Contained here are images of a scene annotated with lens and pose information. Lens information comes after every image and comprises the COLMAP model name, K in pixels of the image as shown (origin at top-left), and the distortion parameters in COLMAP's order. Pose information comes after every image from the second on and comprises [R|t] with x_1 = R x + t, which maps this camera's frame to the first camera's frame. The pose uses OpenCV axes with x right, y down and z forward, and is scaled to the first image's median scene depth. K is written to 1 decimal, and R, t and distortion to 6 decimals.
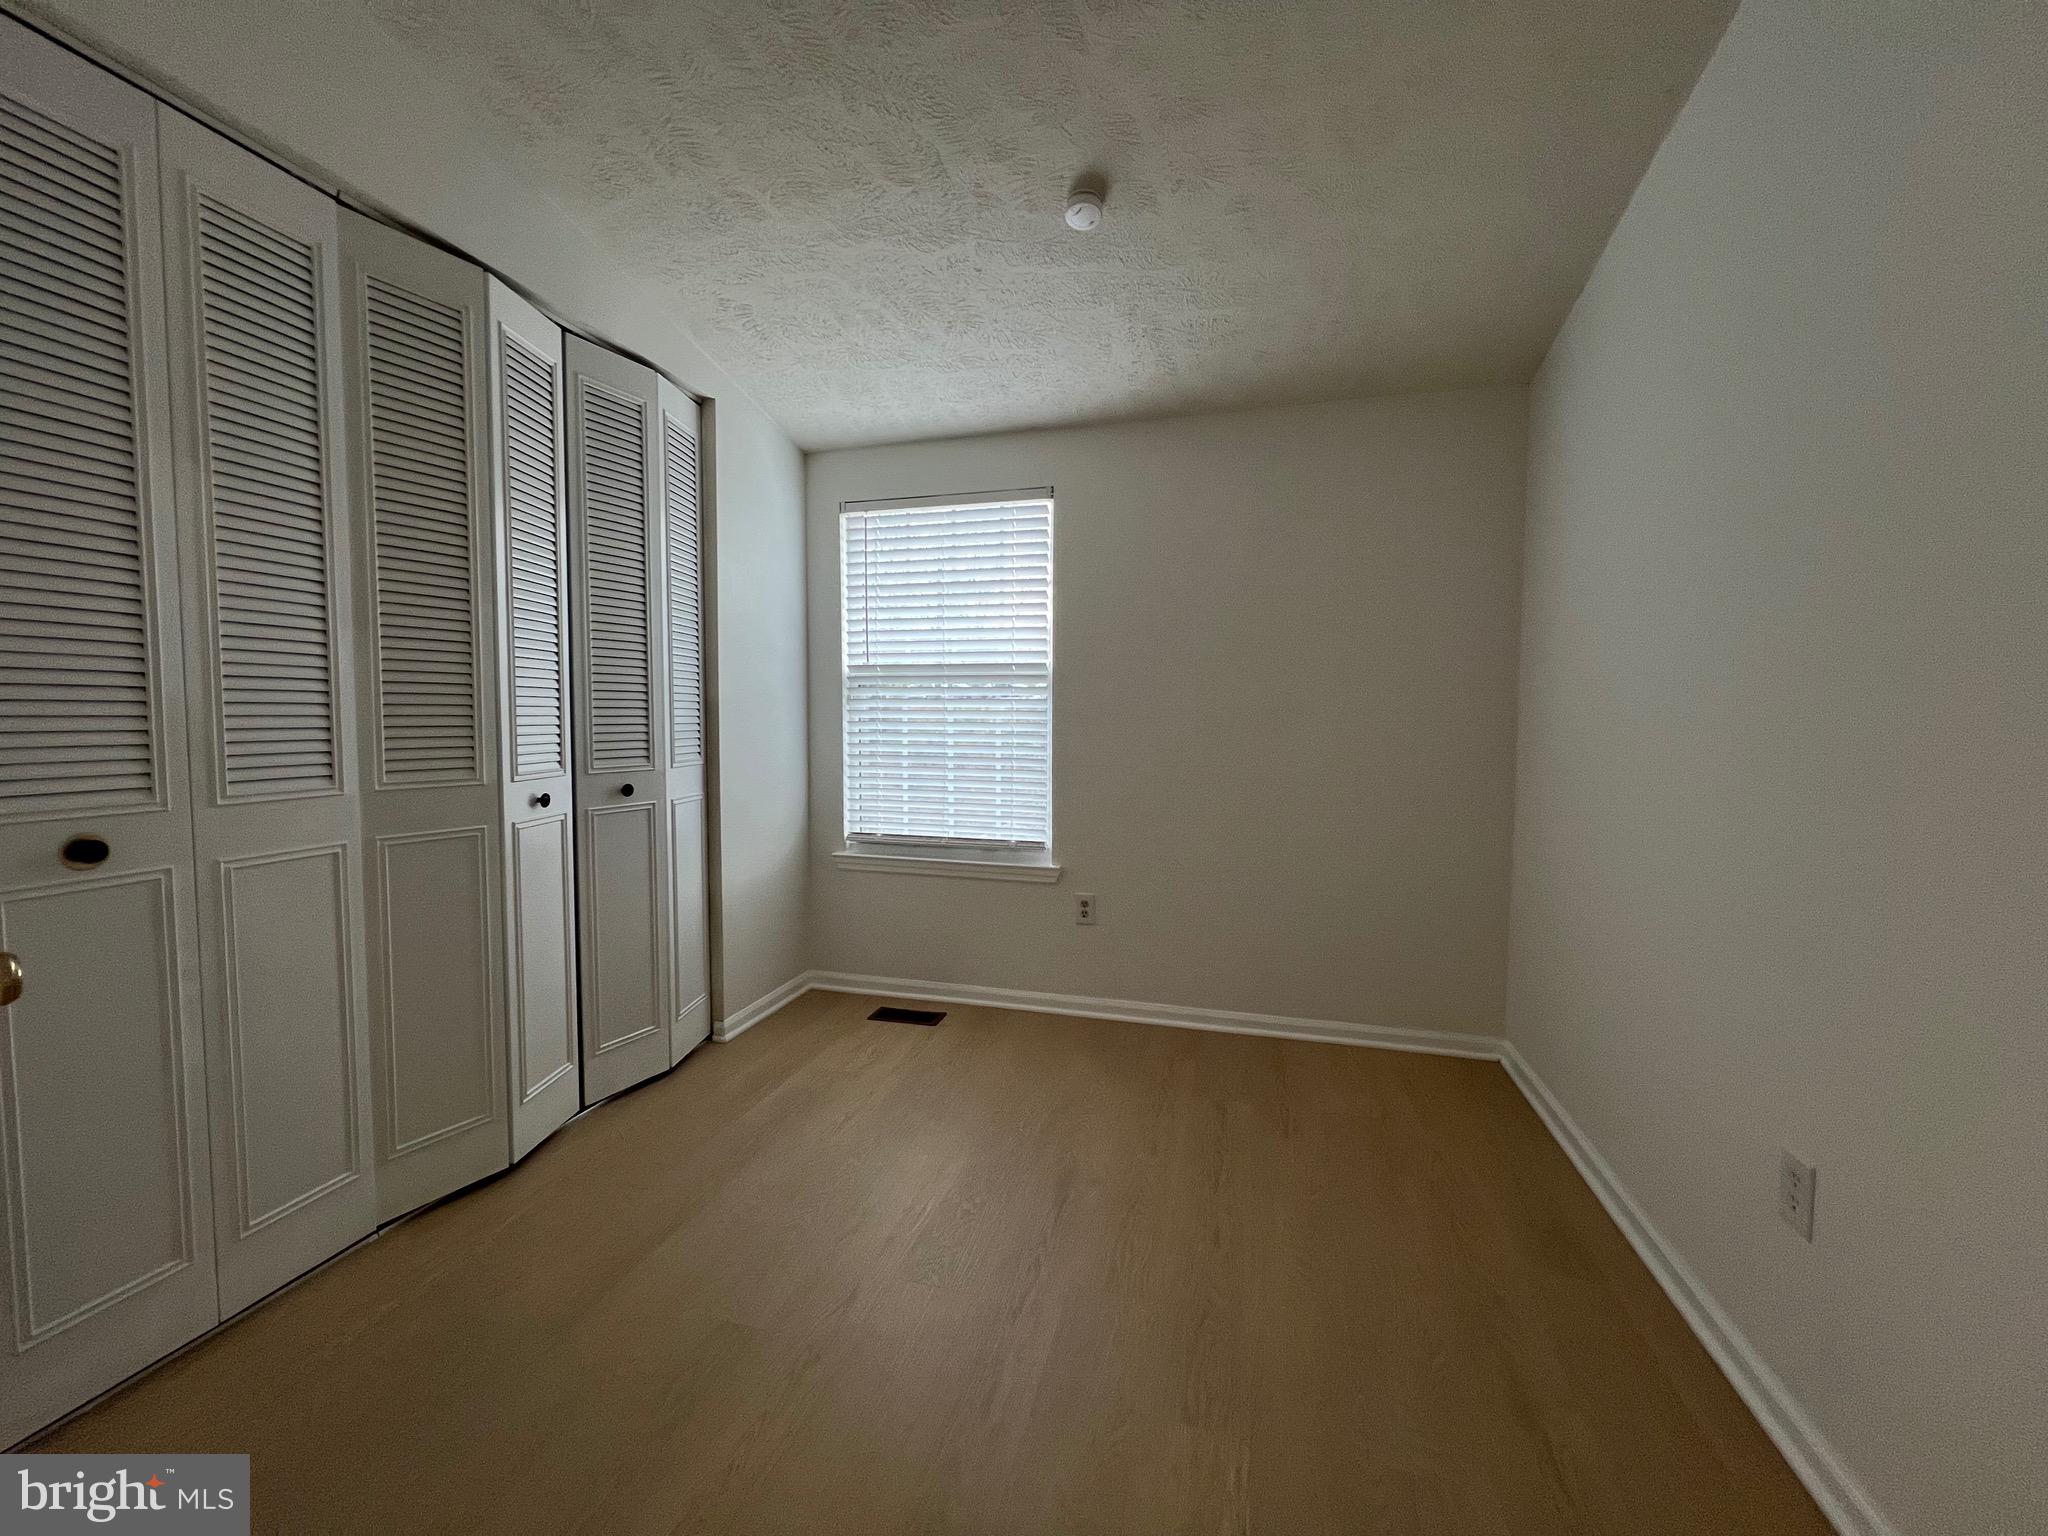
lens RADIAL K [[823.3, 0, 1016.7], [0, 823.3, 763.2], [0, 0, 1]] dist [-0.002482, 0.000011]
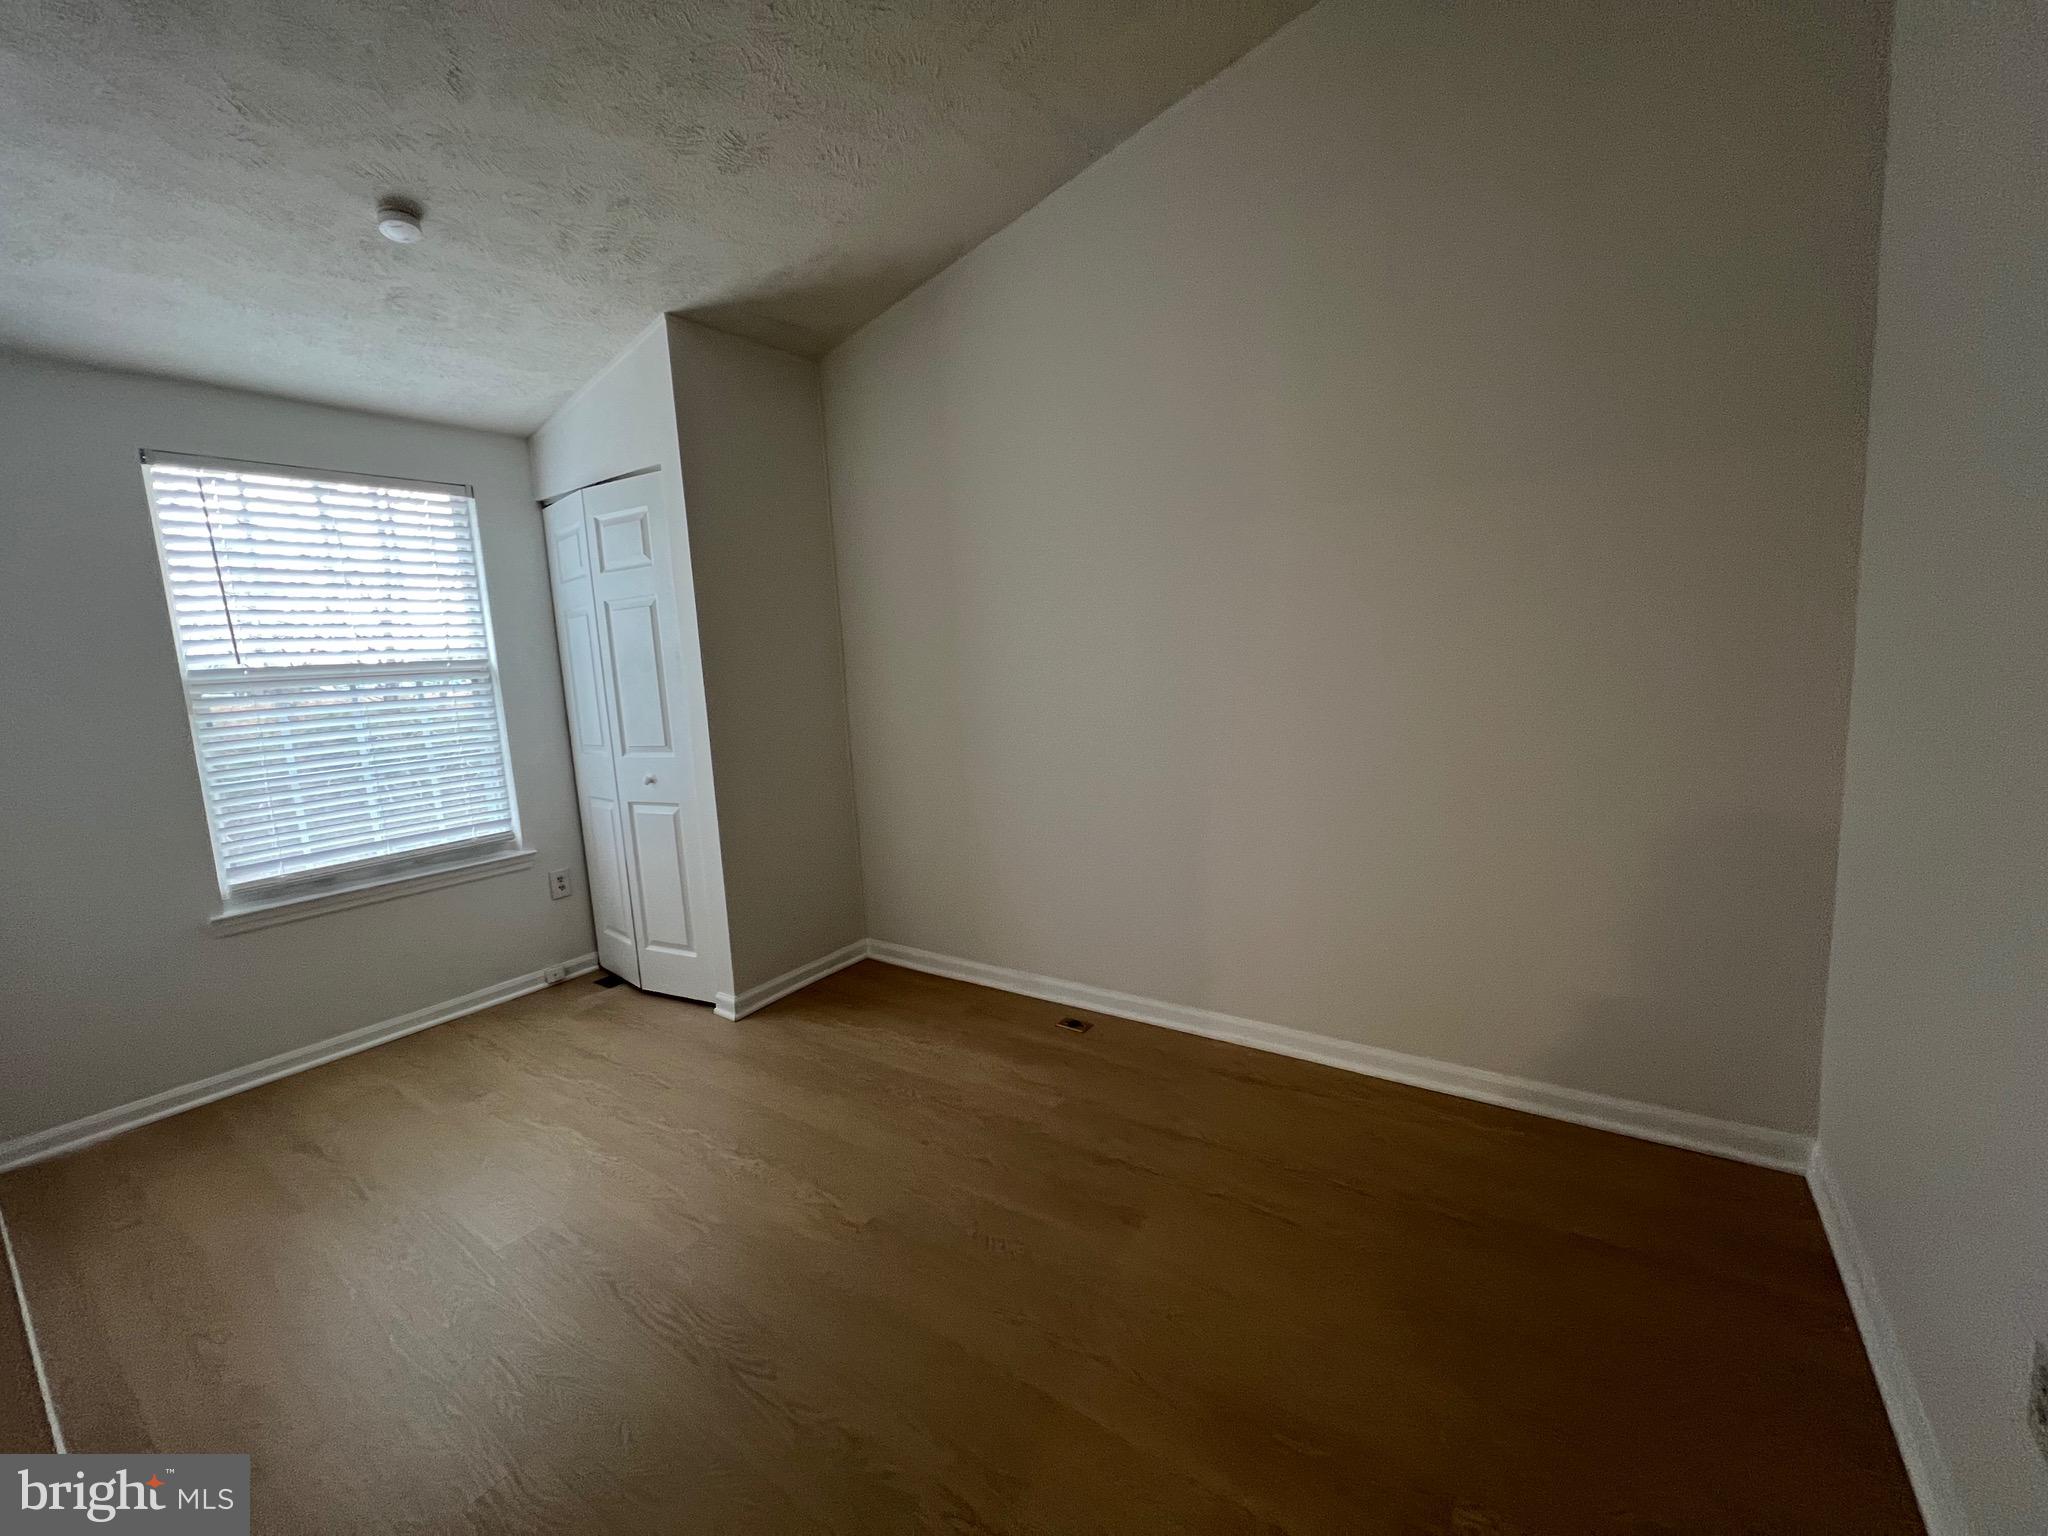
lens RADIAL K [[823.3, 0, 1016.7], [0, 823.3, 763.2], [0, 0, 1]] dist [-0.002482, 0.000011]
pose [[0.352842, -0.147686, 0.923954, -0.654926], [0.116297, 0.986730, 0.113309, -0.032127], [-0.928428, 0.067473, 0.365335, 0.026848]]
